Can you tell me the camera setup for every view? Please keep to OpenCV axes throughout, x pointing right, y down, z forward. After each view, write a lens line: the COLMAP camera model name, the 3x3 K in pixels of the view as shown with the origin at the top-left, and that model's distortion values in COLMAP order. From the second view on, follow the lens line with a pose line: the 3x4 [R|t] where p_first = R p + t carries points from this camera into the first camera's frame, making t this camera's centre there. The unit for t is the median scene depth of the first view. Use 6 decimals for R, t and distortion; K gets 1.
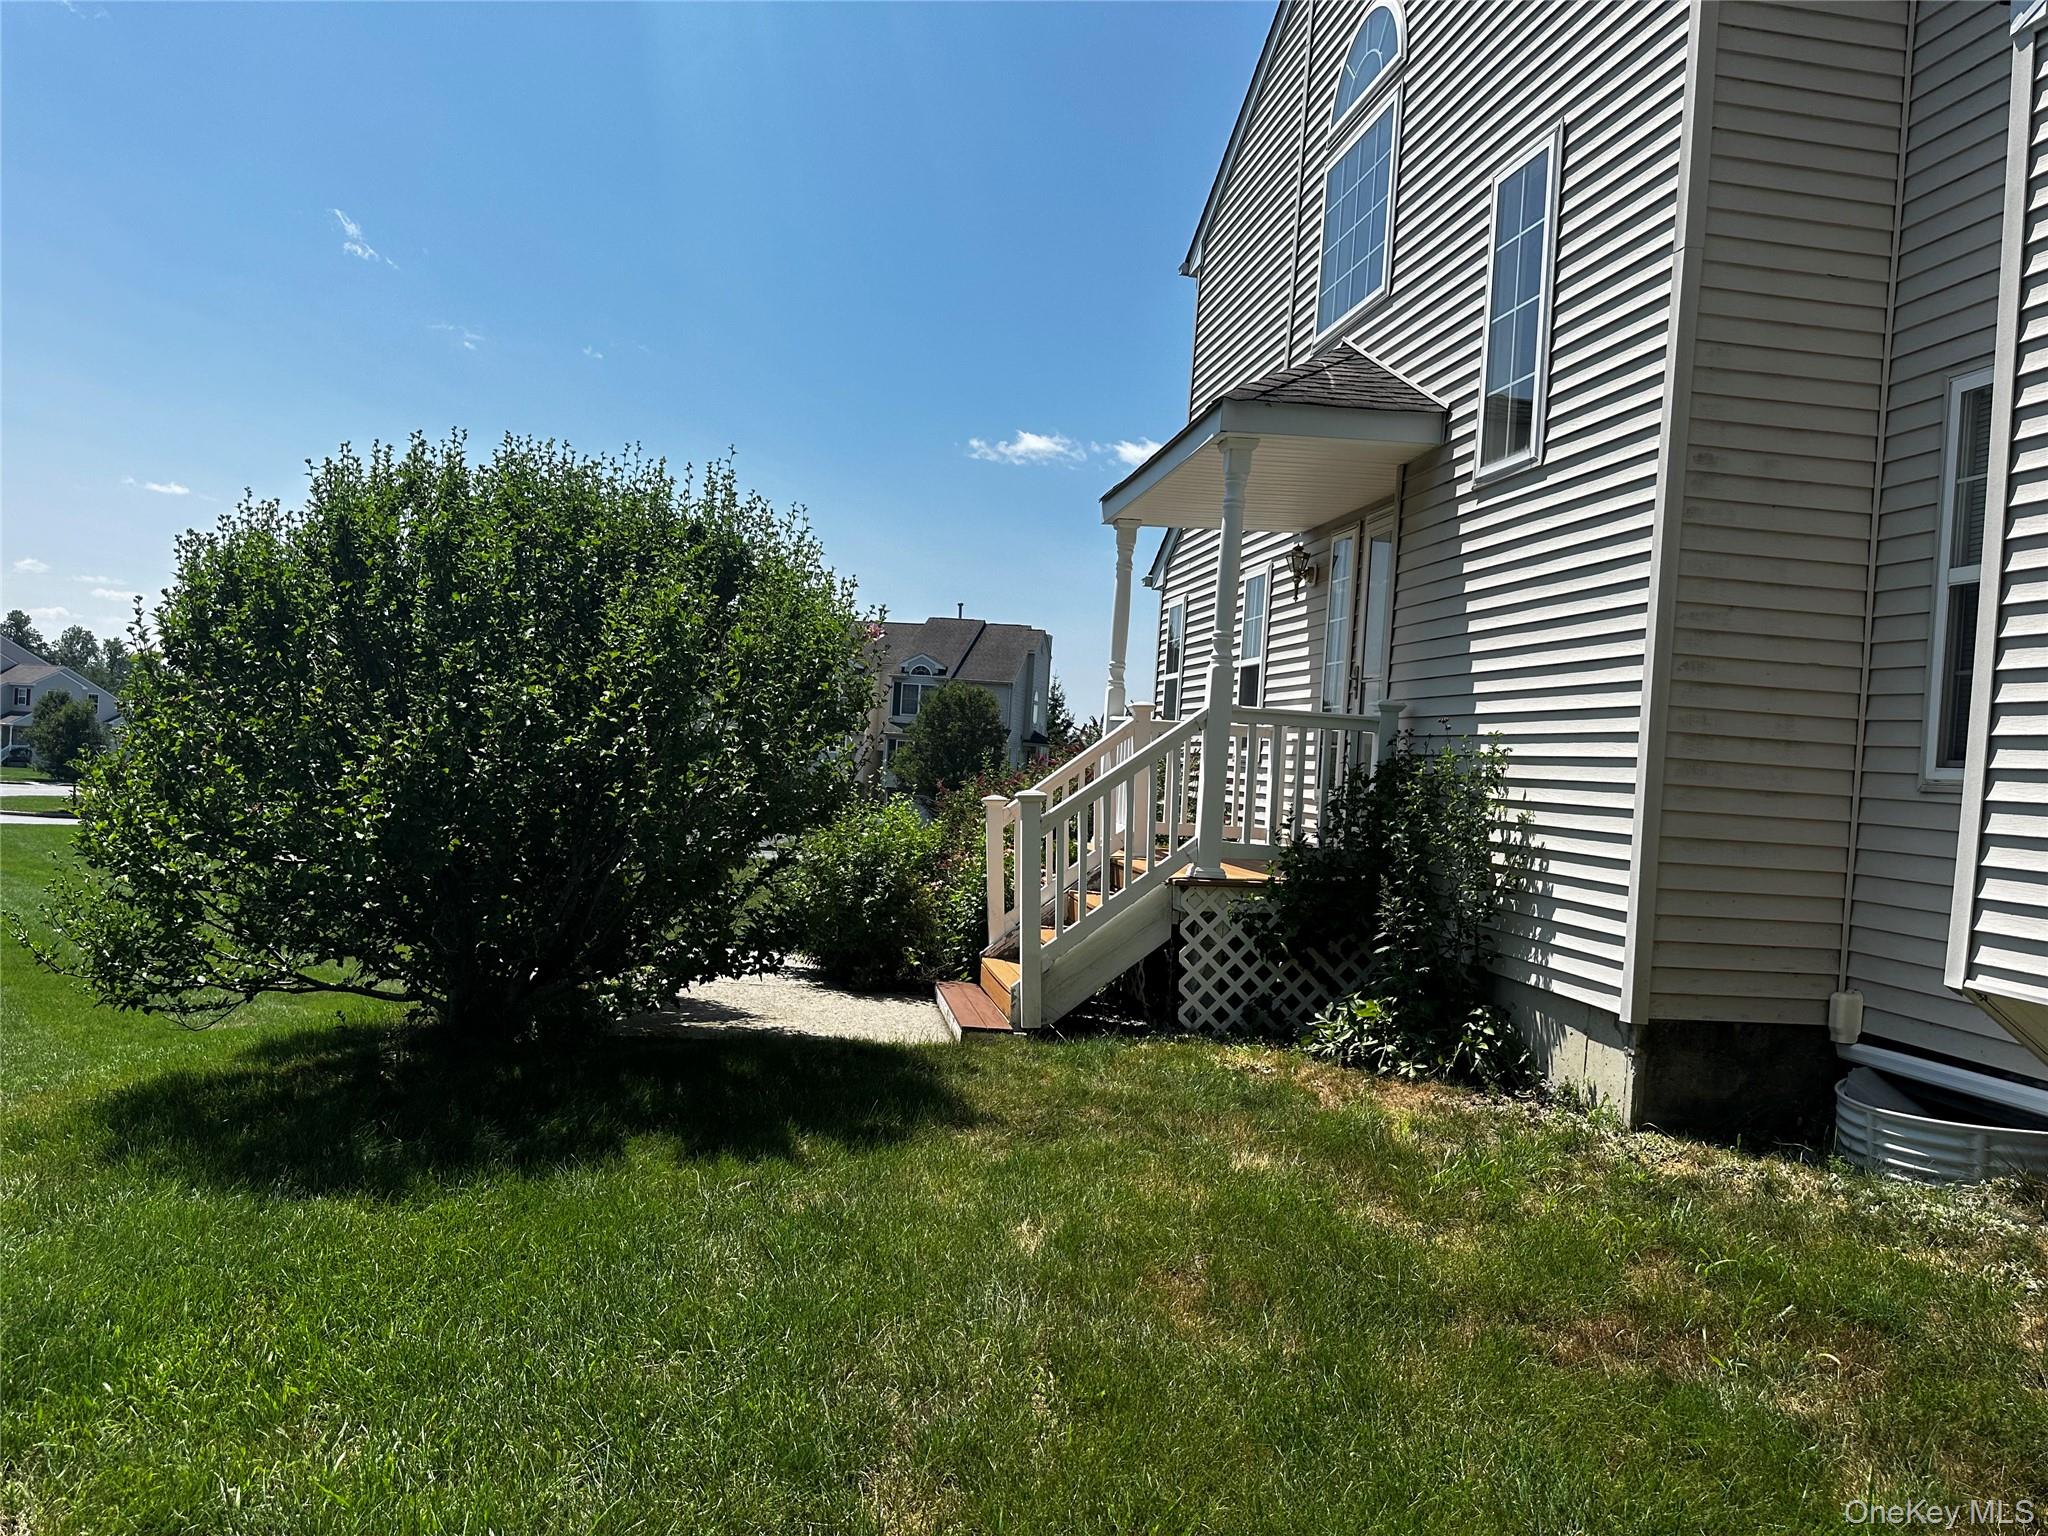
lens RADIAL K [[1429.8, 0, 1019.7], [0, 1429.8, 766.6], [0, 0, 1]] dist [0.072399, -0.082889]
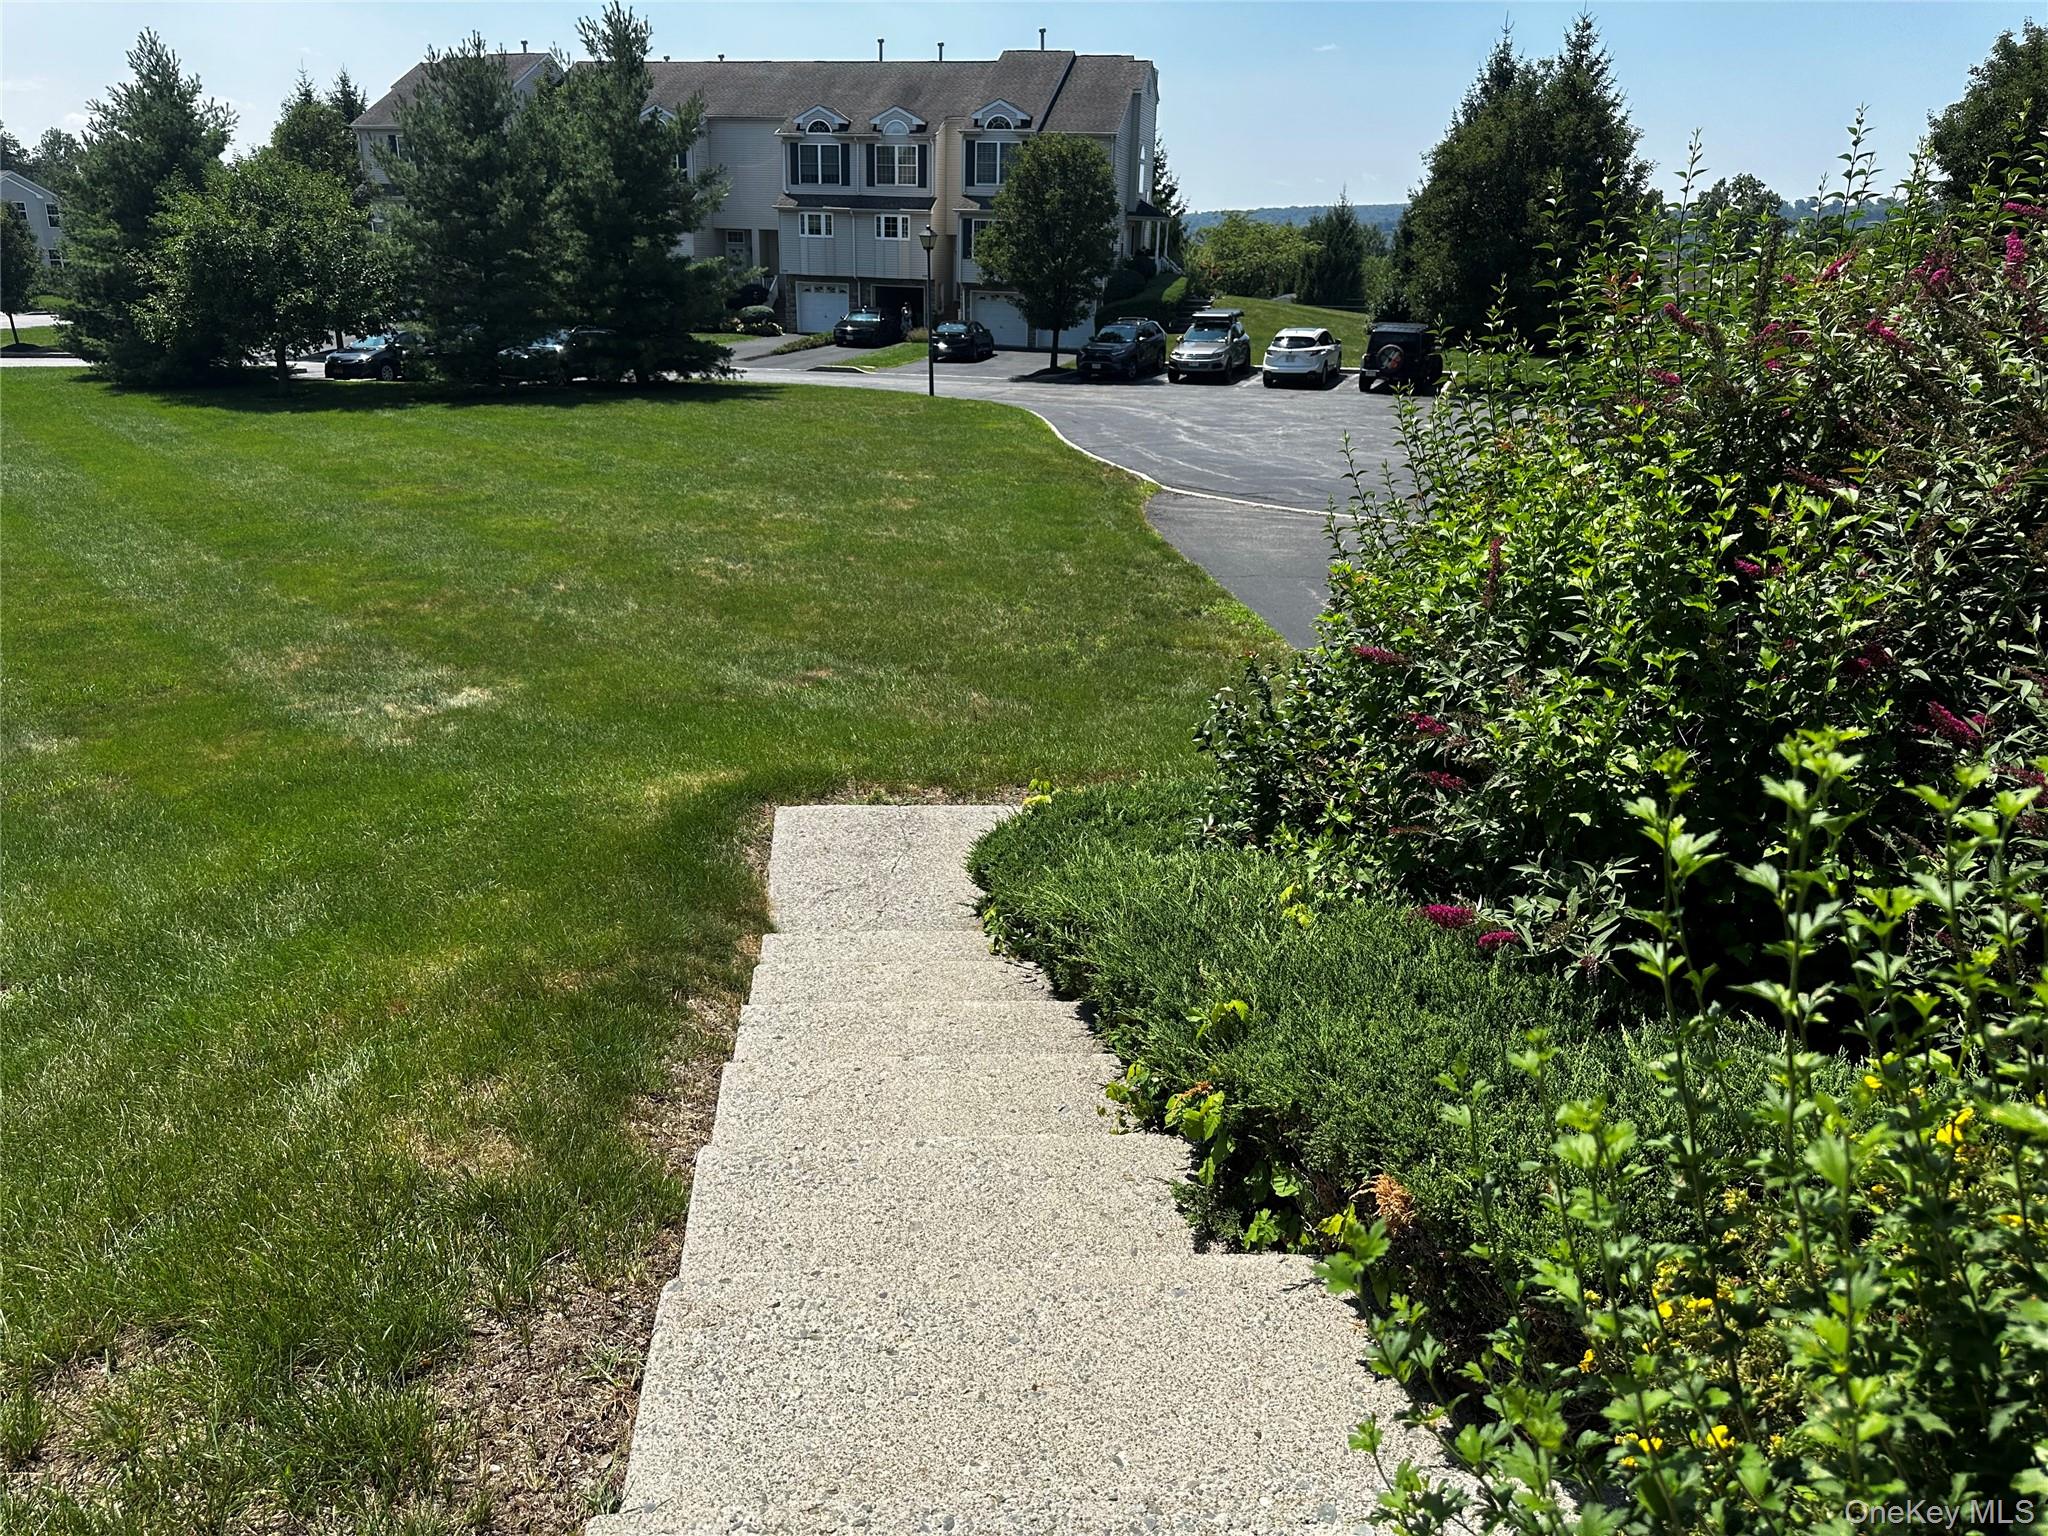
lens RADIAL K [[1429.8, 0, 1005.8], [0, 1429.8, 760.2], [0, 0, 1]] dist [0.072399, -0.082889]
pose [[0.998138, -0.021594, -0.057053, -0.259714], [0.039305, 0.942900, 0.330750, 0.010612], [0.046653, -0.332376, 0.941992, 1.200925]]
